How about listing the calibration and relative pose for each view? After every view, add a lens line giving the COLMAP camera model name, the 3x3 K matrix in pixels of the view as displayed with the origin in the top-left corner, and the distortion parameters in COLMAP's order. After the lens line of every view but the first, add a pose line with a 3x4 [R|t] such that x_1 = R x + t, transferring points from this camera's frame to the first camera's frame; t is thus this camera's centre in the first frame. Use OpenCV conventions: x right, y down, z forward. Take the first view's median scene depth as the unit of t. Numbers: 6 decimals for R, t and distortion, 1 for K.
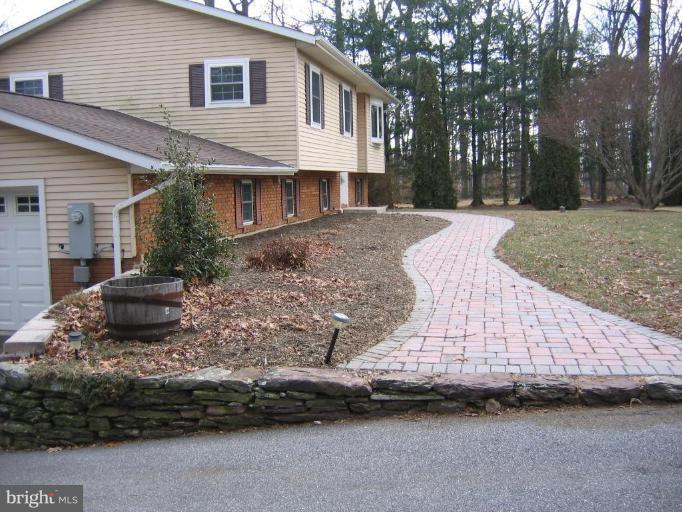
lens RADIAL K [[740.8, 0, 341.0], [0, 740.8, 265.4], [0, 0, 1]] dist [-0.111158, 0.010799]
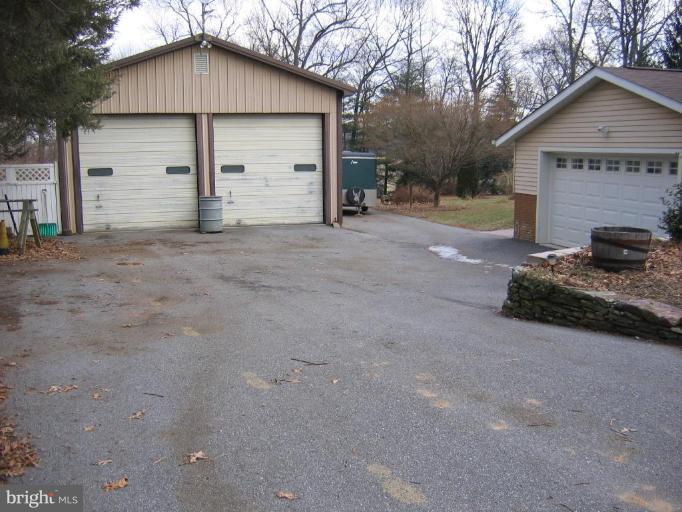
lens RADIAL K [[740.8, 0, 341.0], [0, 740.8, 265.4], [0, 0, 1]] dist [-0.111158, 0.010799]
pose [[0.474561, 0.162520, -0.865089, 0.858128], [-0.103531, 0.986291, 0.128496, -0.042253], [0.874113, 0.028584, 0.484882, -0.170670]]
